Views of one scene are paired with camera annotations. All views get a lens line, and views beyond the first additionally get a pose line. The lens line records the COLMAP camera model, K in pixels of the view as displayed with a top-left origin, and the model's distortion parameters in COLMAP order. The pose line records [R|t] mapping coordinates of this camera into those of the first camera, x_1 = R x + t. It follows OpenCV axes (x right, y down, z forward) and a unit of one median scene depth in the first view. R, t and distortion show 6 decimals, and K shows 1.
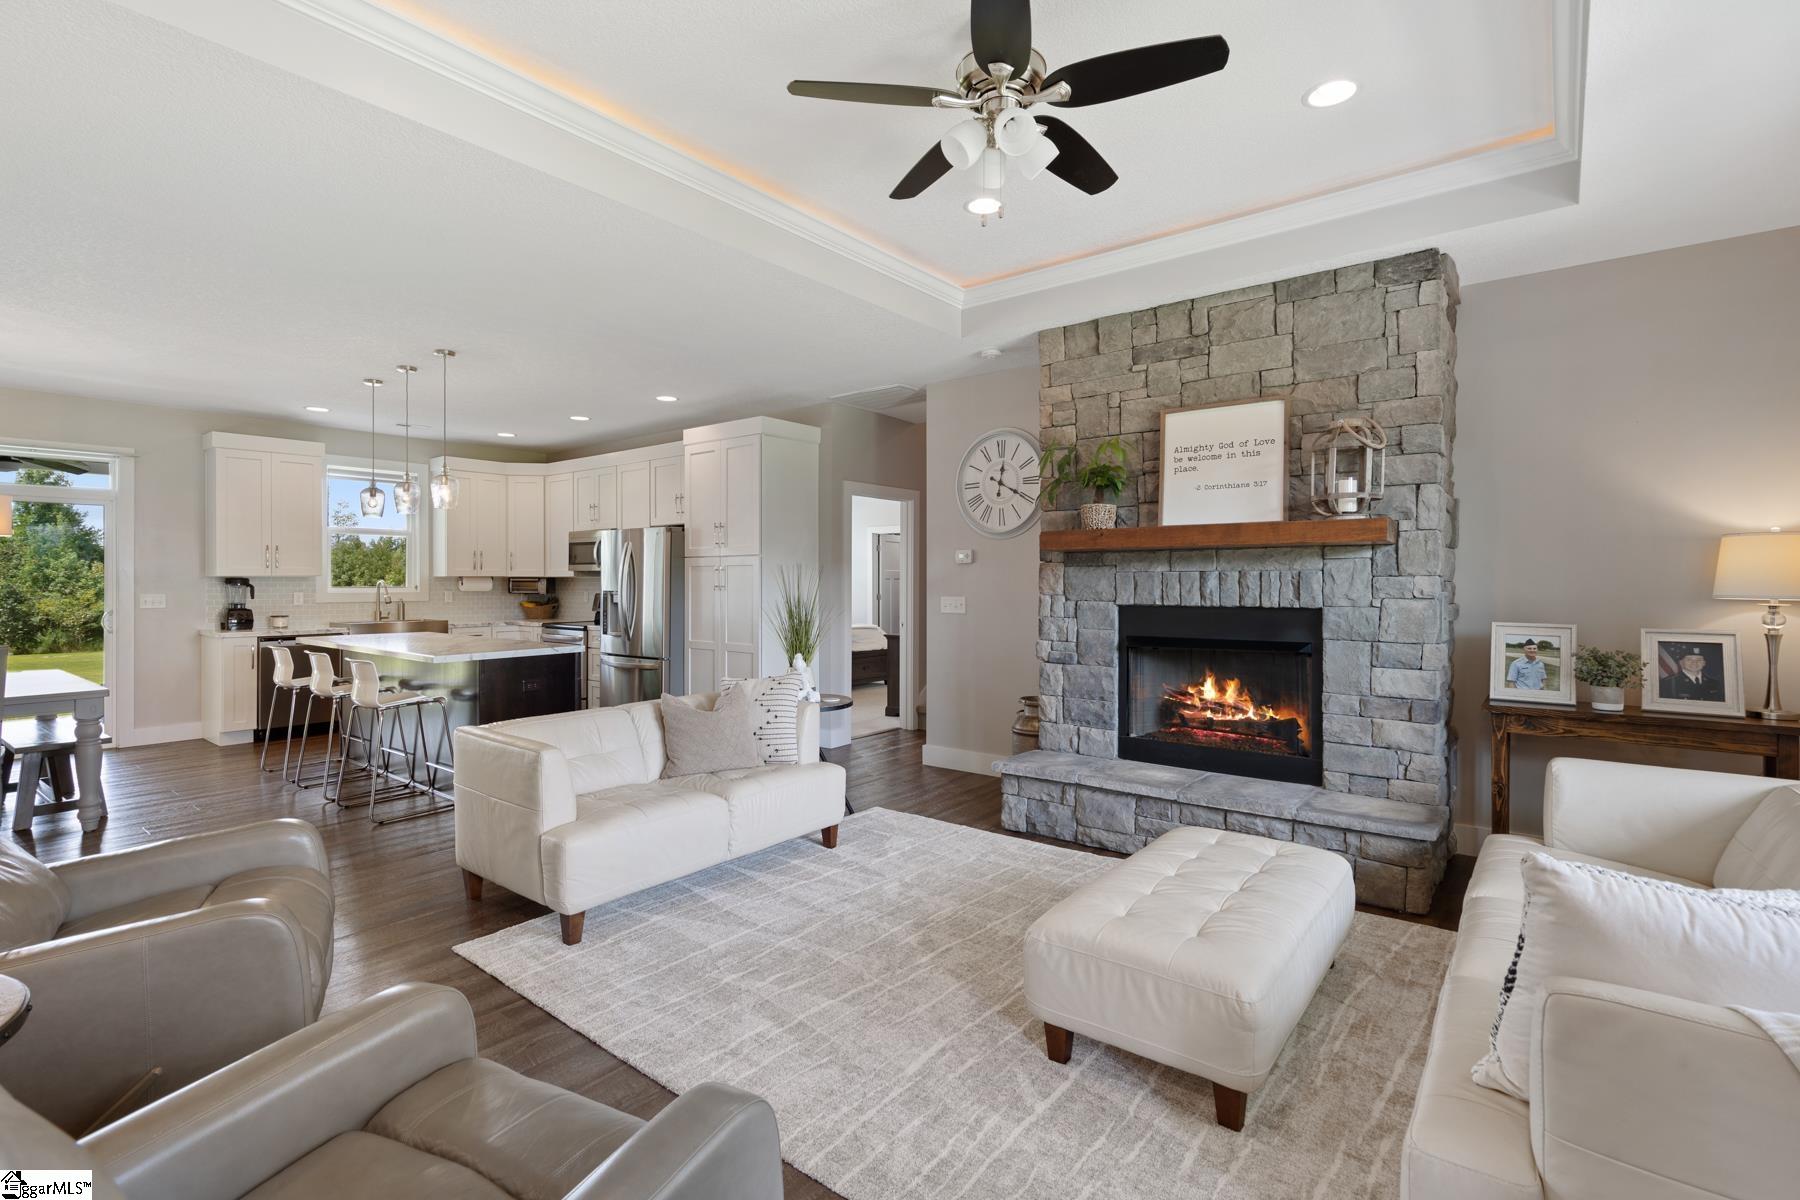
lens RADIAL K [[821.6, 0, 900.7], [0, 821.6, 583.7], [0, 0, 1]] dist [-0.009995, 0.002296]
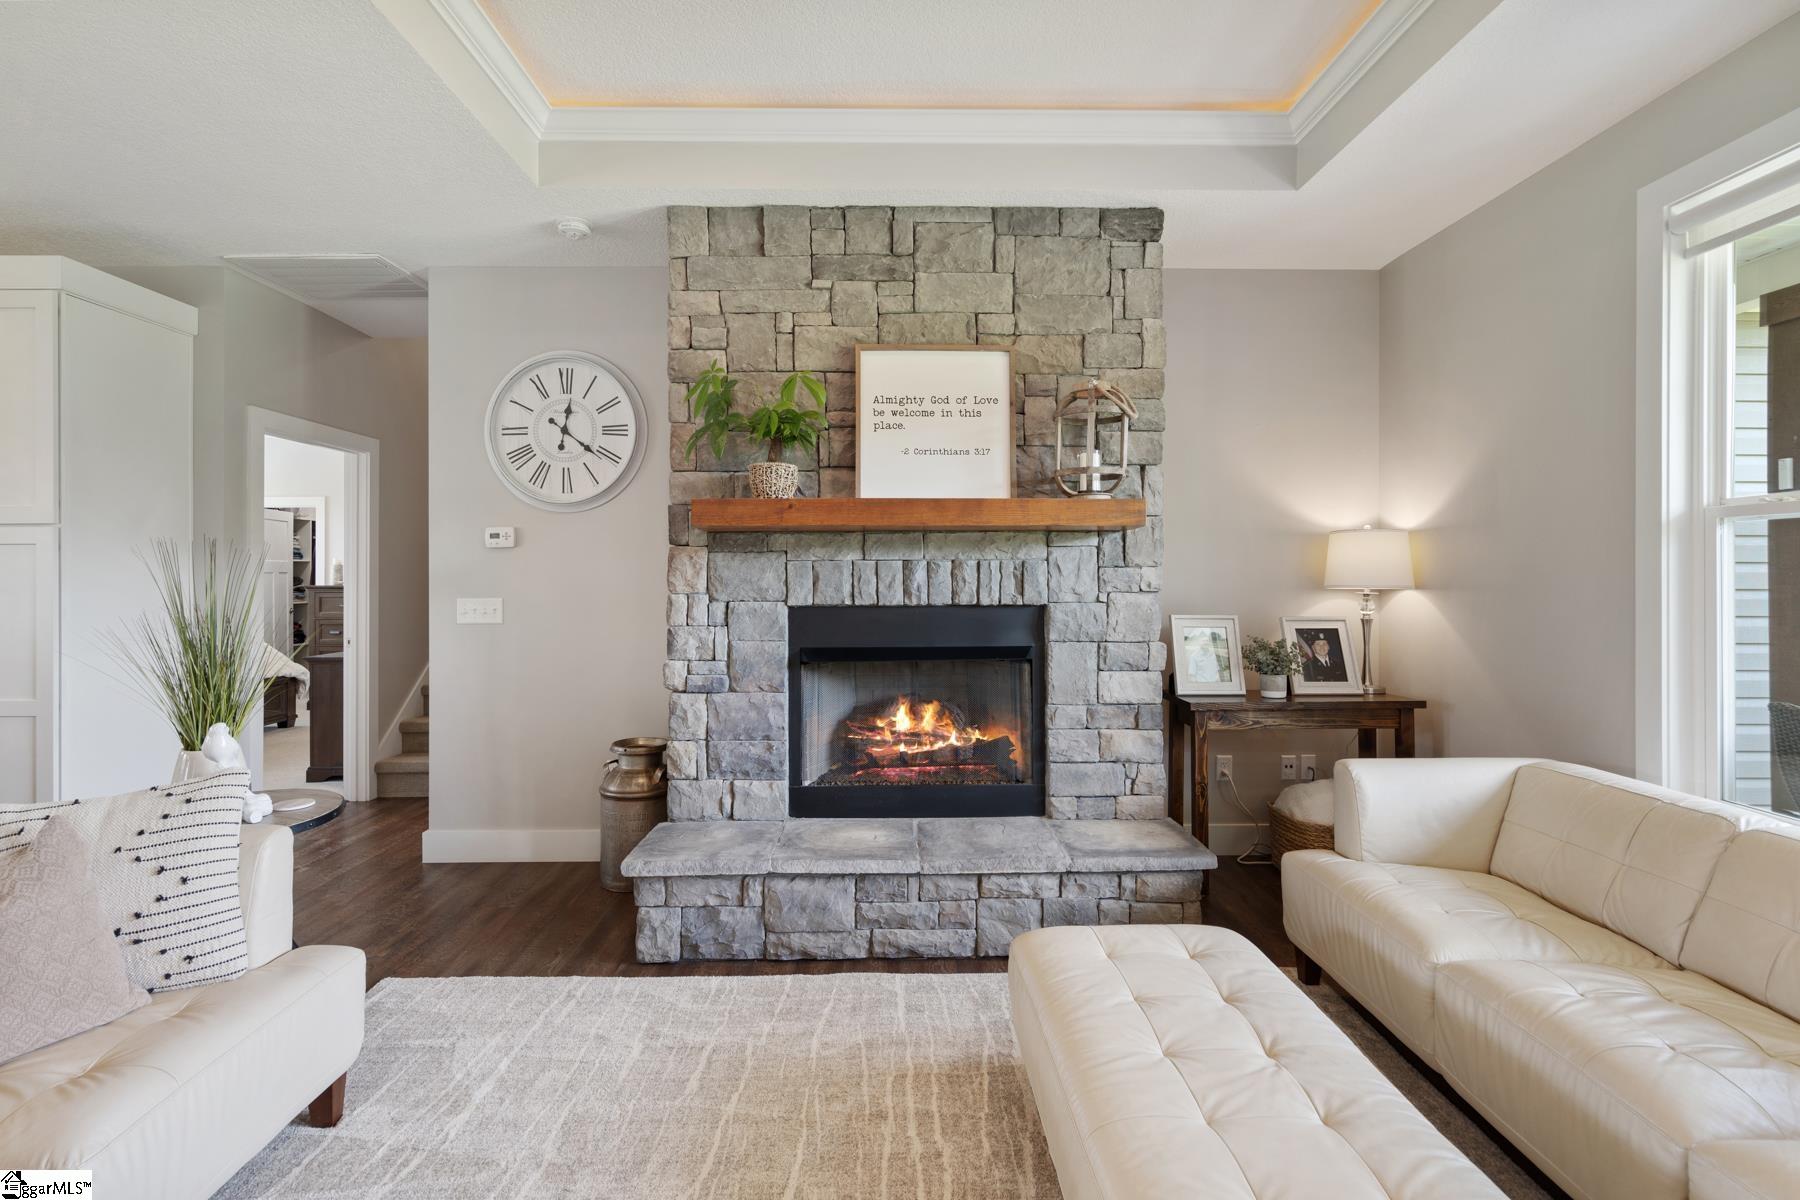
lens RADIAL K [[821.6, 0, 903.2], [0, 821.6, 573.3], [0, 0, 1]] dist [-0.009995, 0.002296]
pose [[0.776207, -0.000064, 0.630478, -0.126552], [0.003797, 0.999982, -0.004573, 0.000686], [-0.630466, 0.005943, 0.776194, 0.411604]]
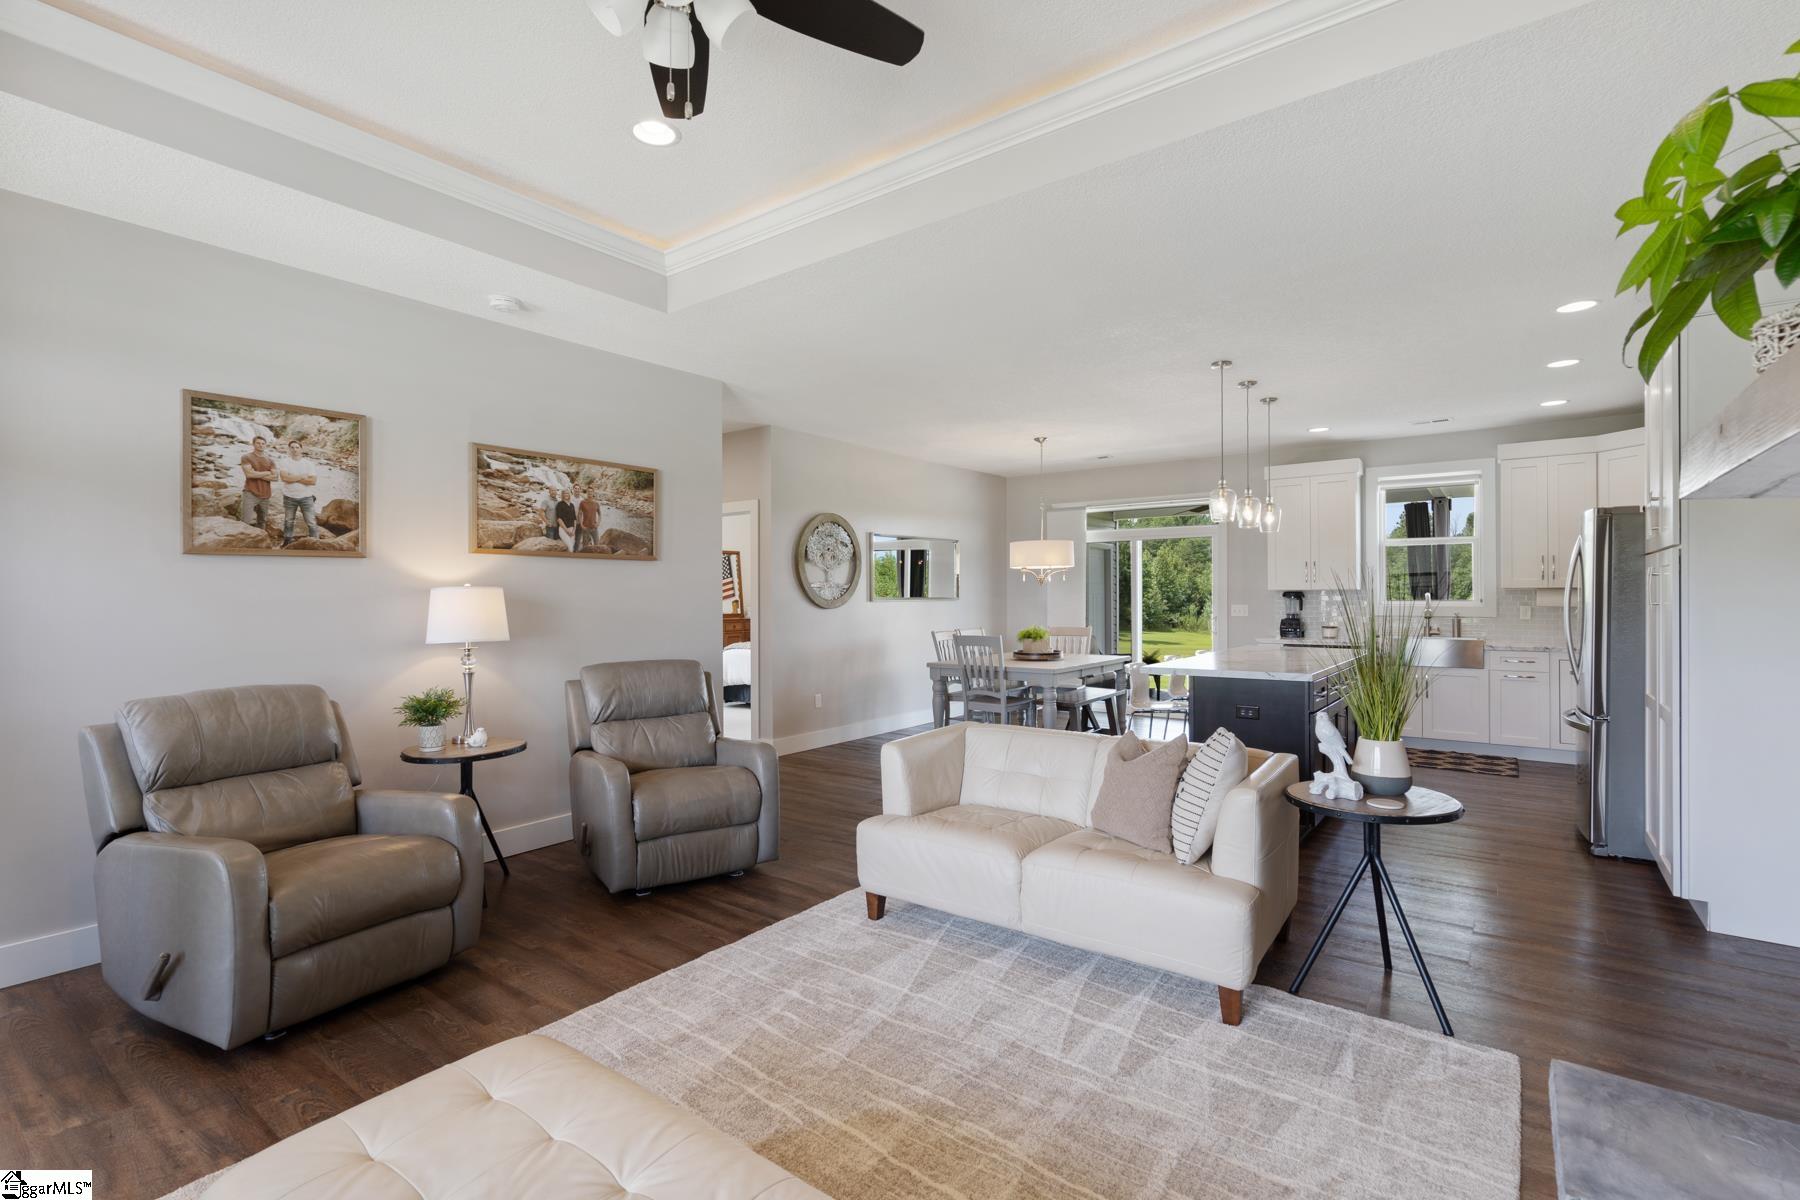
lens RADIAL K [[821.6, 0, 905.4], [0, 821.6, 607.2], [0, 0, 1]] dist [-0.009995, 0.002296]
pose [[0.034663, 0.016510, -0.999263, 0.527975], [-0.001114, 0.999864, 0.016481, -0.005944], [0.999398, 0.000542, 0.034677, 0.733552]]
